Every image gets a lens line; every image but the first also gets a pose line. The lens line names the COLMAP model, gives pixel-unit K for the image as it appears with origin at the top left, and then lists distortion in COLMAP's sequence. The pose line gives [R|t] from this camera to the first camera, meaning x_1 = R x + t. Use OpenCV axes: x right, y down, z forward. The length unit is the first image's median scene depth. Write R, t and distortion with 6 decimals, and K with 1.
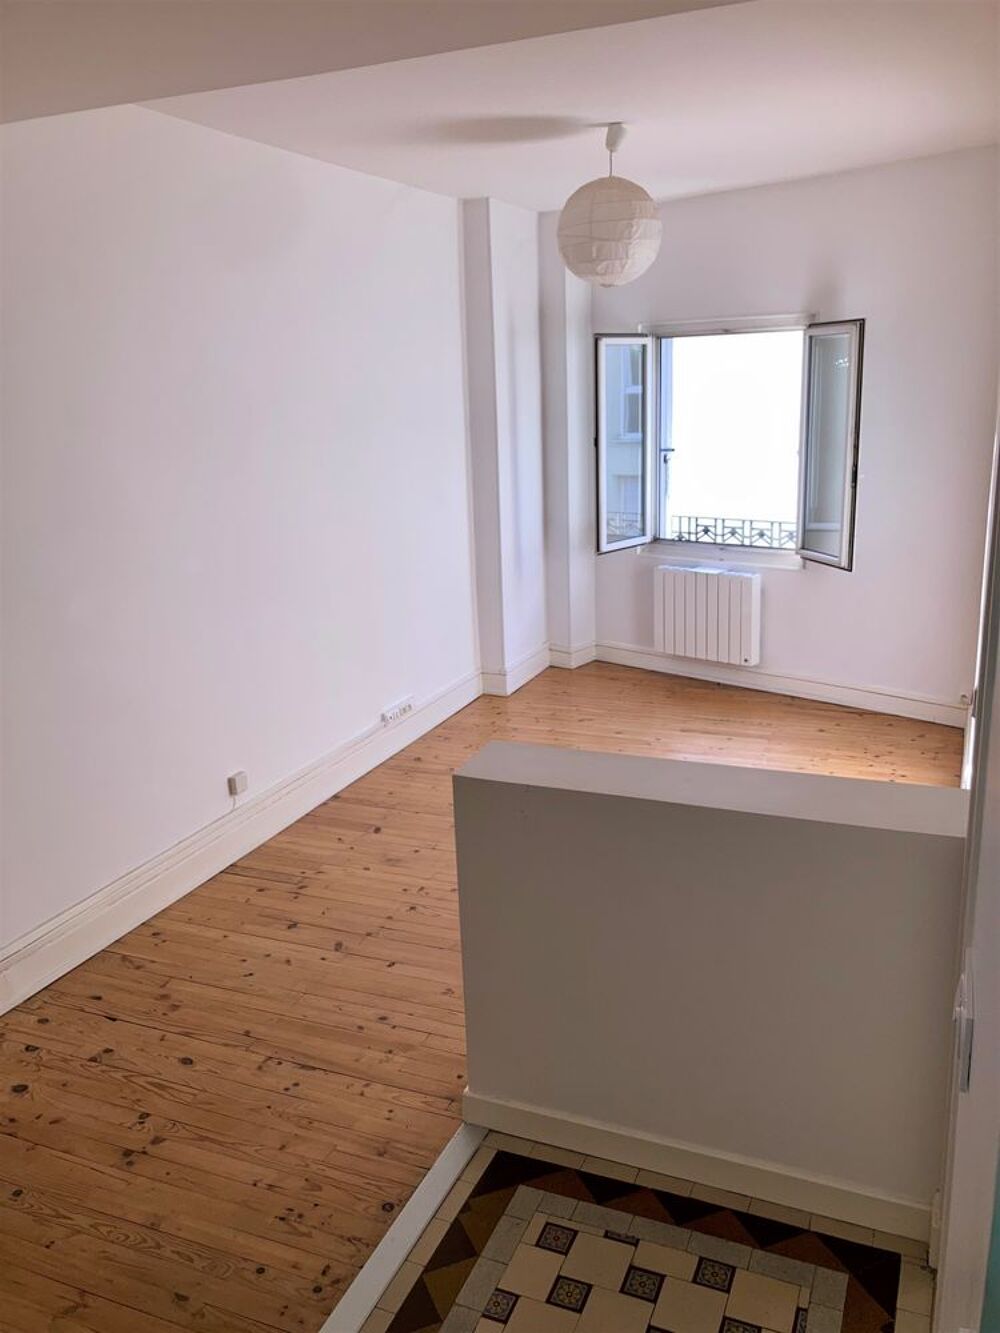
lens RADIAL K [[1085.8, 0, 503.7], [0, 1085.8, 673.6], [0, 0, 1]] dist [-0.003149, 0.012185]
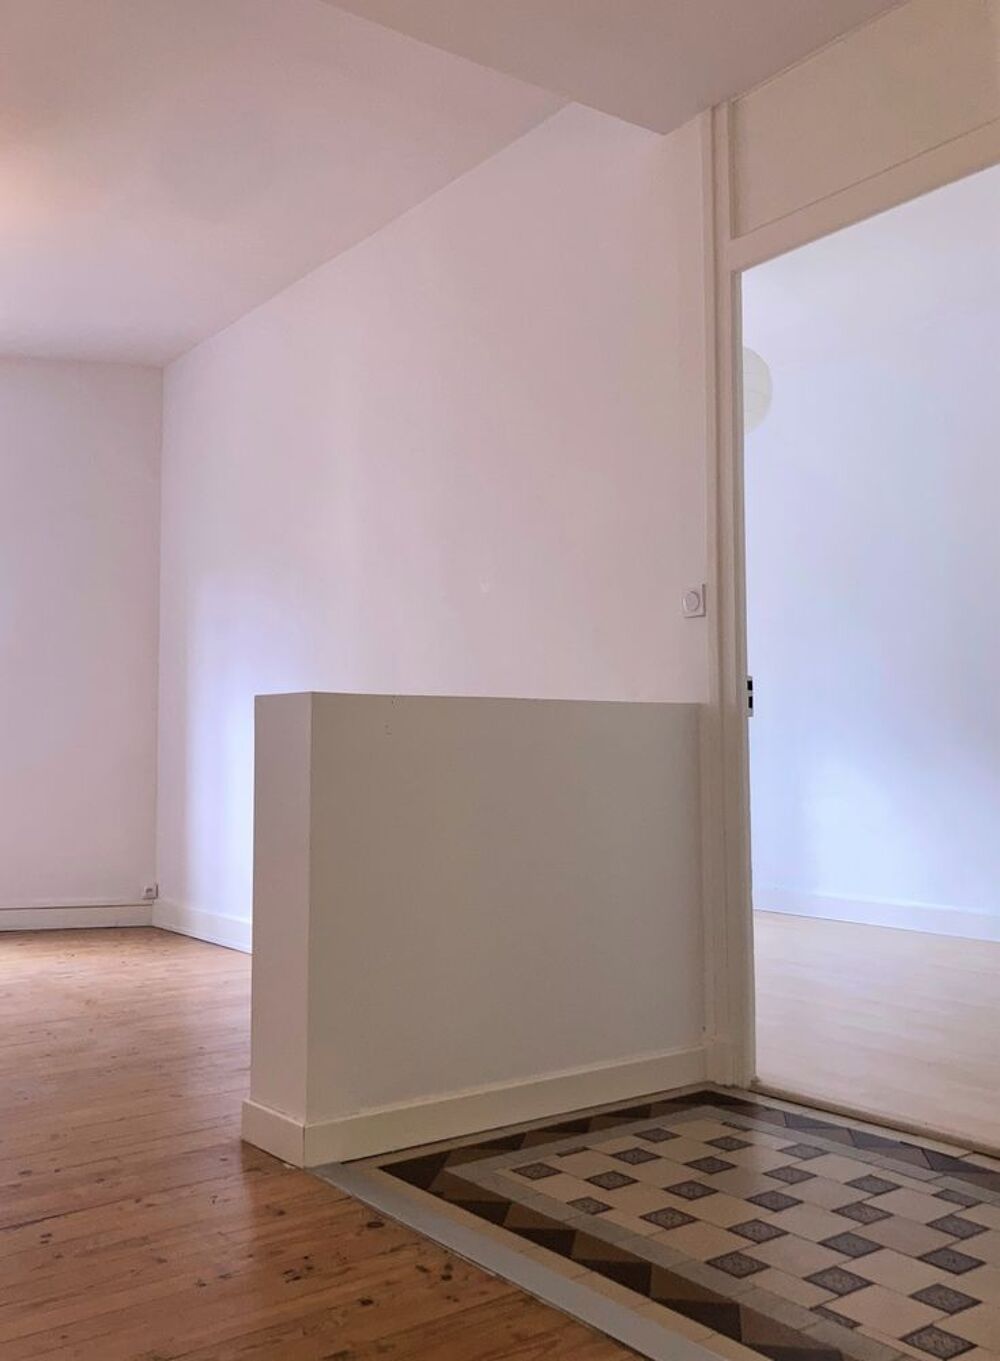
lens RADIAL K [[1267.0, 0, 500.0], [0, 1267.0, 680.5], [0, 0, 1]] dist [0.006515, 0.003117]
pose [[0.506786, 0.082605, 0.858105, -0.503142], [0.215051, 0.951816, -0.218632, 0.204514], [-0.834818, 0.295336, 0.464603, 0.243486]]
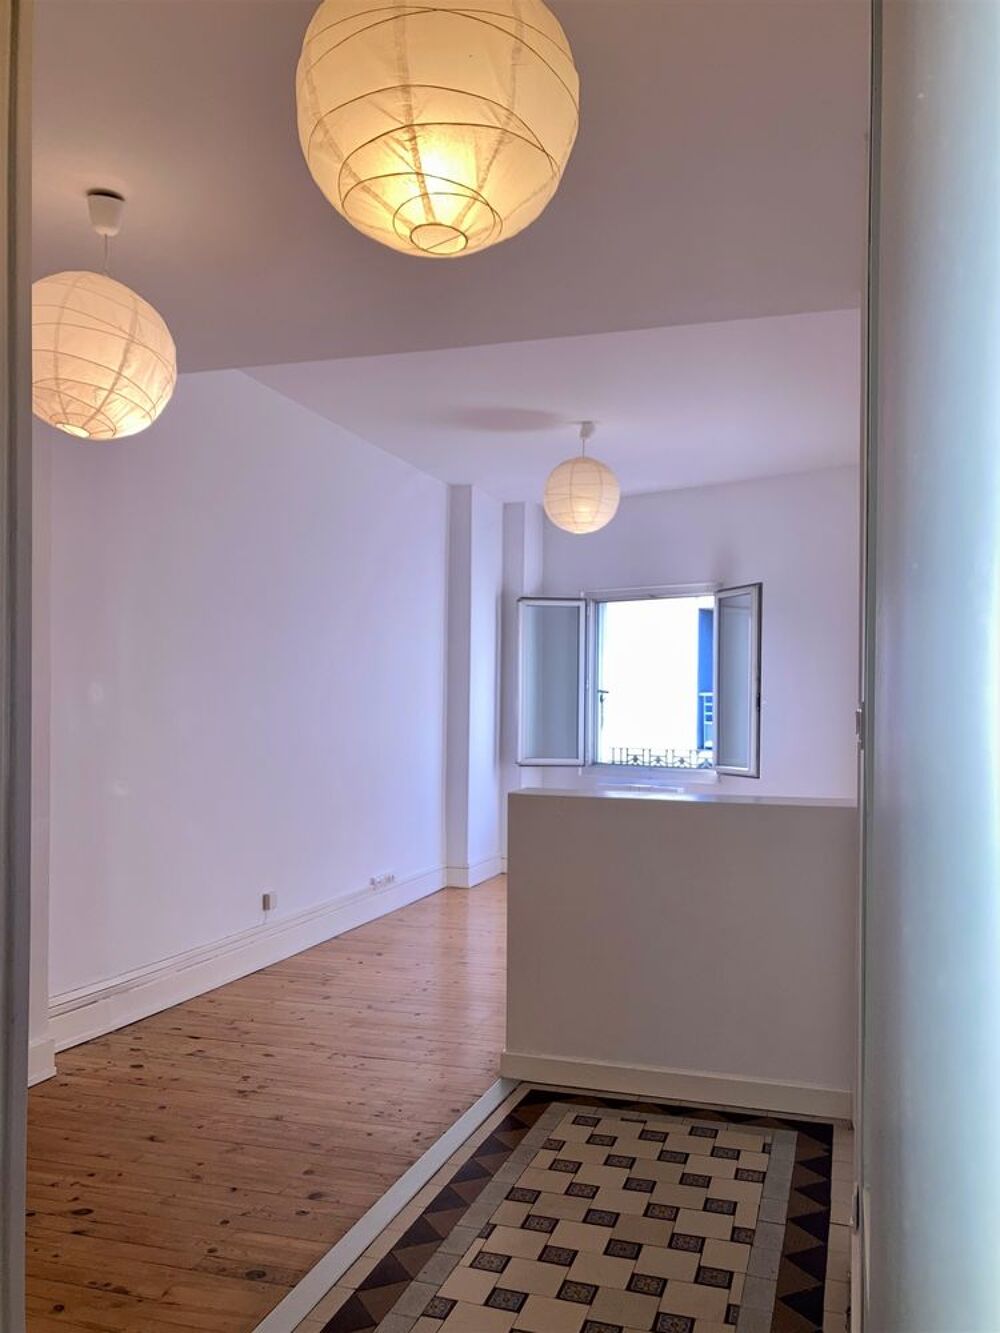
lens RADIAL K [[1099.7, 0, 495.0], [0, 1099.7, 721.3], [0, 0, 1]] dist [0.004484, -0.000843]
pose [[0.995217, 0.044261, 0.087081, -0.117172], [-0.020647, 0.966631, -0.255339, 0.222587], [-0.095477, 0.252320, 0.962922, -0.248304]]
